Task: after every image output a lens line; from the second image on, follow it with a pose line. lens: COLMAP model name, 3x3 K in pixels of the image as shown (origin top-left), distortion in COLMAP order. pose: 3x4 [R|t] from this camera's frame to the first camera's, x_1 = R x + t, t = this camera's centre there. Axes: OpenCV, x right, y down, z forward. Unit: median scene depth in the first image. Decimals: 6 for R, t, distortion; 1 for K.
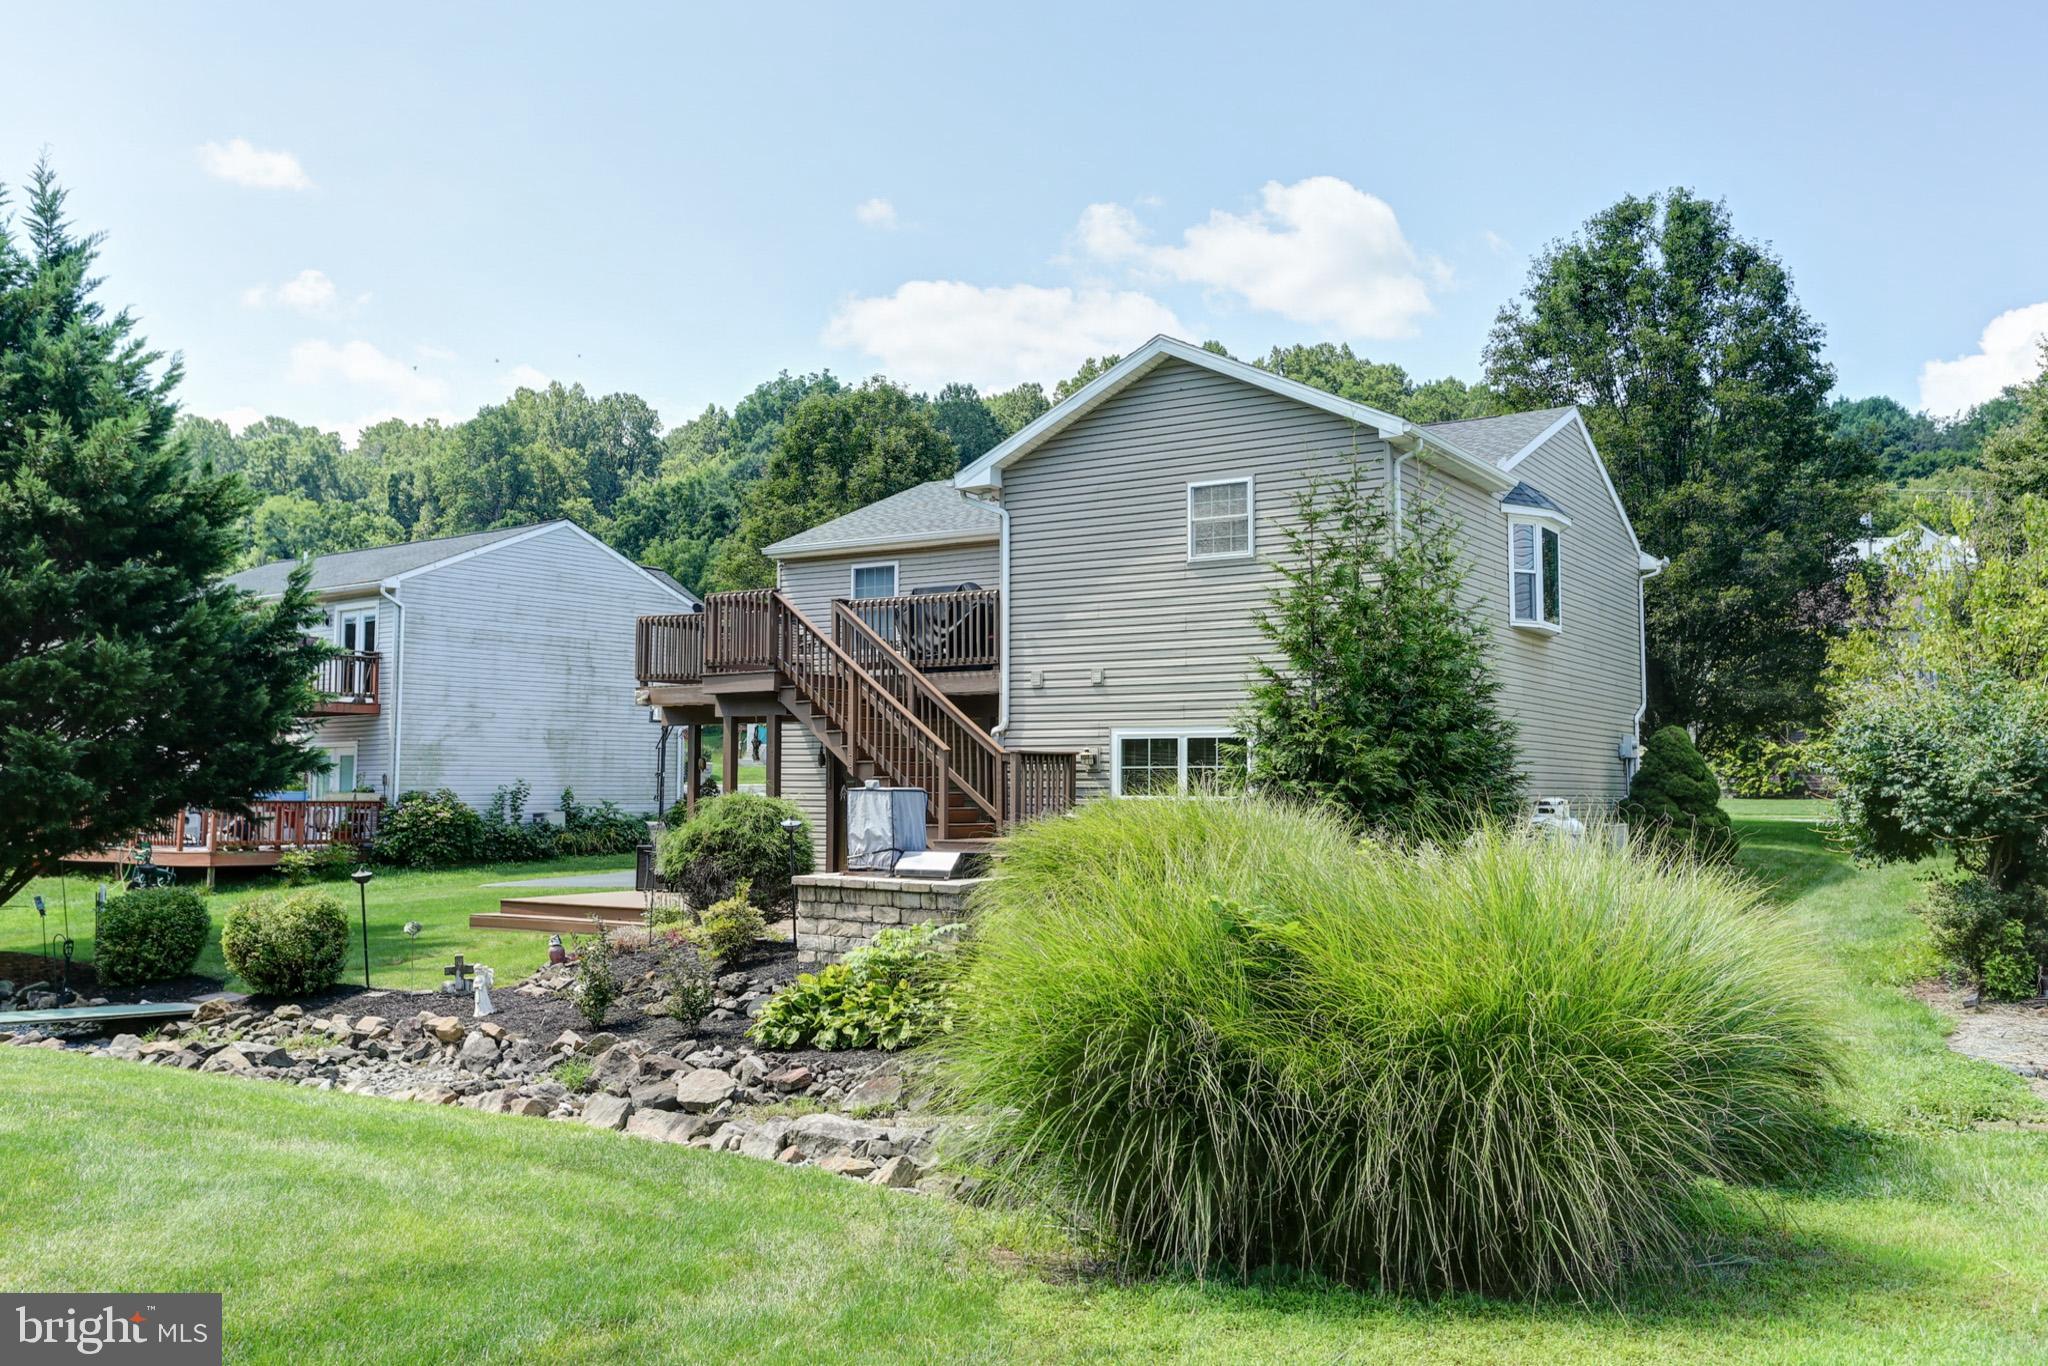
lens RADIAL K [[1648.3, 0, 1027.6], [0, 1648.3, 643.8], [0, 0, 1]] dist [0.002704, 0.000091]
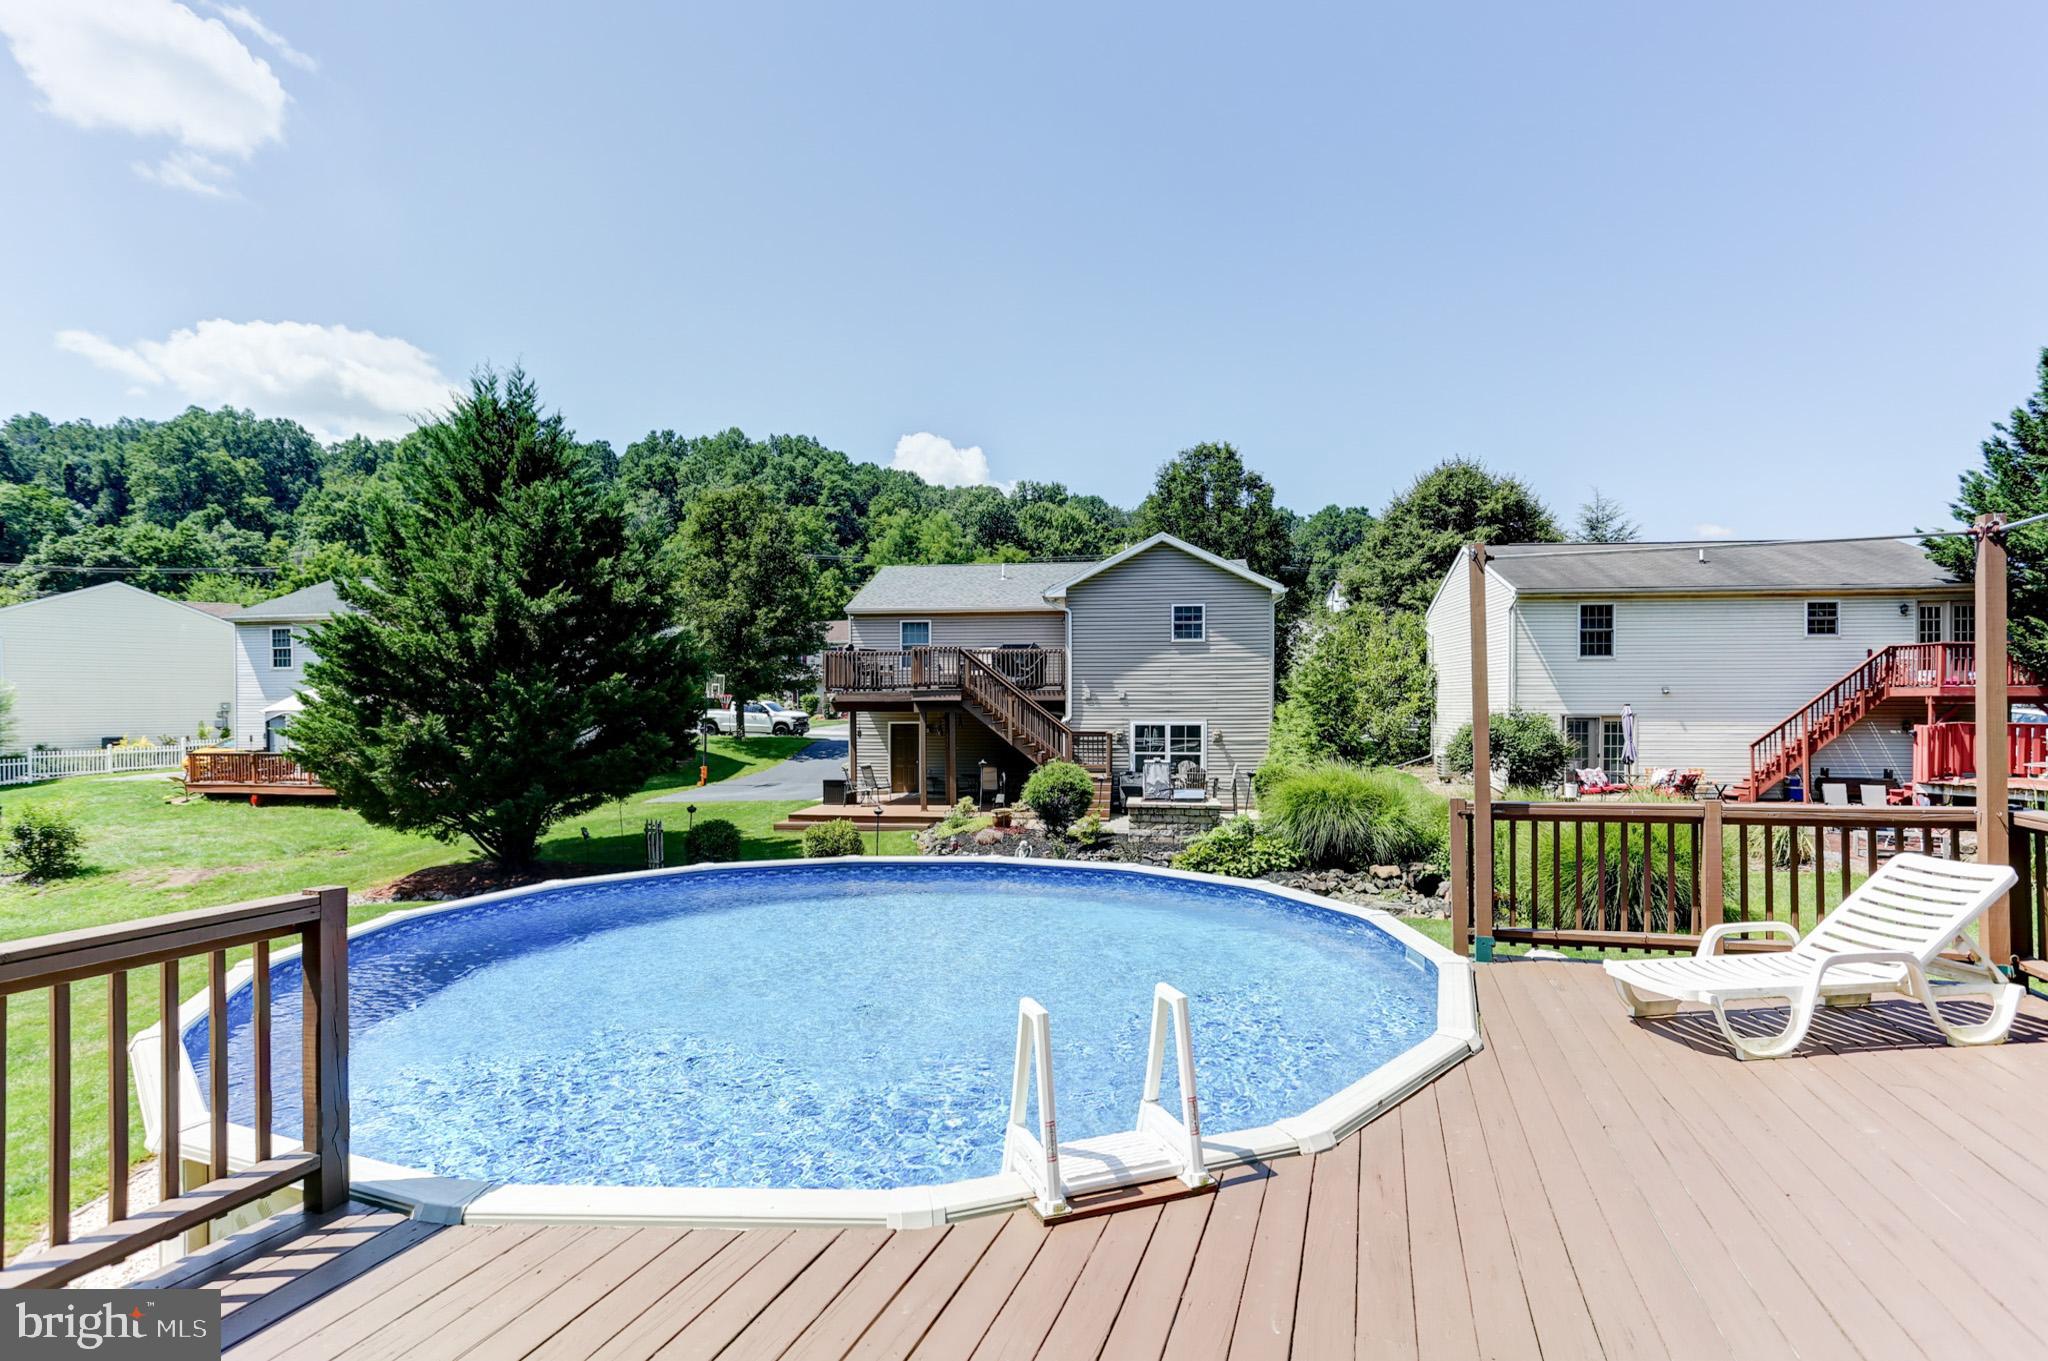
lens RADIAL K [[1017.4, 0, 1024.0], [0, 1017.4, 680.5], [0, 0, 1]] dist [-0.064869, 0.046027]
pose [[0.908084, 0.008194, 0.418707, -0.605739], [-0.034400, 0.997889, 0.055076, -0.064558], [-0.417372, -0.064417, 0.906450, -0.101776]]
